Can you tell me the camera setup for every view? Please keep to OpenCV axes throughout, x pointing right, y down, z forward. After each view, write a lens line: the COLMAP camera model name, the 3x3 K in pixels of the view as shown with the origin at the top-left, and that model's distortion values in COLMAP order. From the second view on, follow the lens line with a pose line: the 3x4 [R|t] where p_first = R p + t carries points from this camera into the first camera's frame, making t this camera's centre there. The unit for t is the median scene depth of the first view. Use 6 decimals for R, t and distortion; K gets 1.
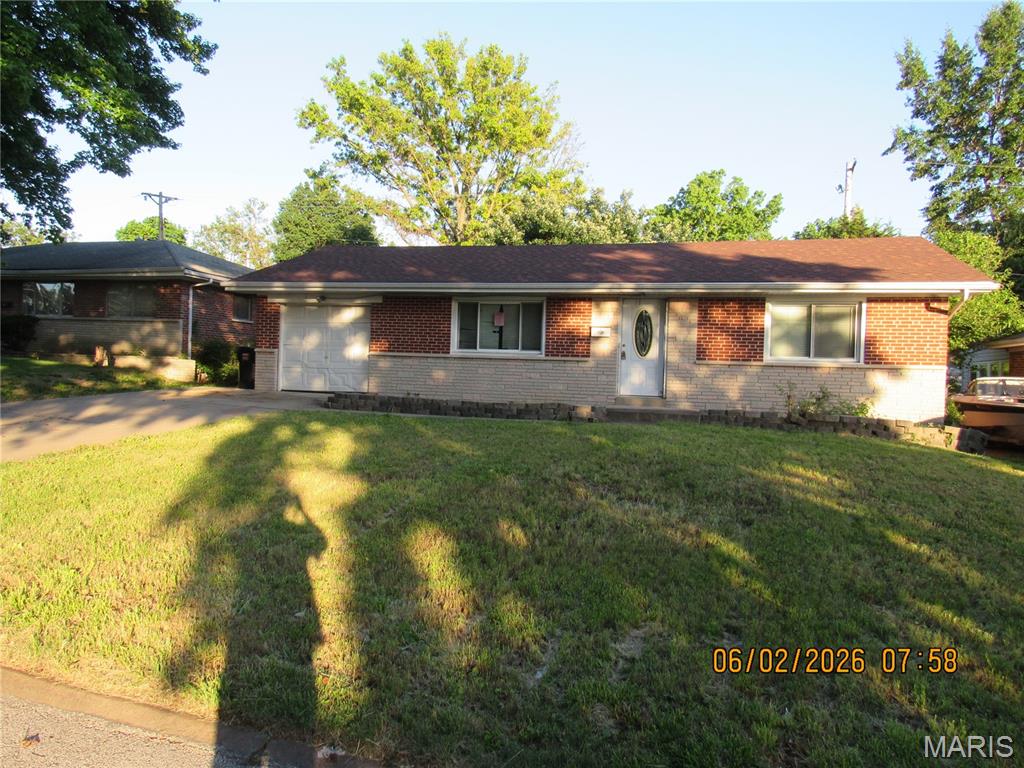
lens RADIAL K [[752.0, 0, 512.0], [0, 752.0, 384.0], [0, 0, 1]] dist [-0.007220, -0.002515]
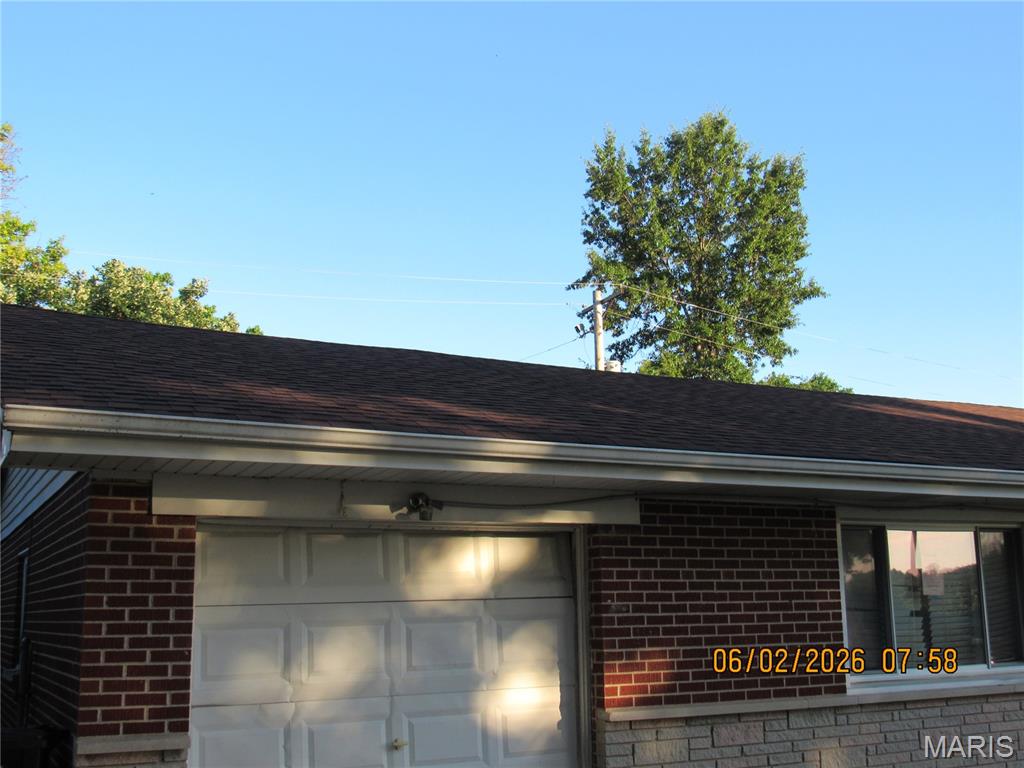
lens RADIAL K [[1145.4, 0, 512.0], [0, 1145.4, 384.0], [0, 0, 1]] dist [0.087840, -0.002166]
pose [[0.741092, 0.090304, 0.665303, -0.492330], [0.043737, 0.982316, -0.182052, -0.080287], [-0.669978, 0.164015, 0.724036, 0.682367]]
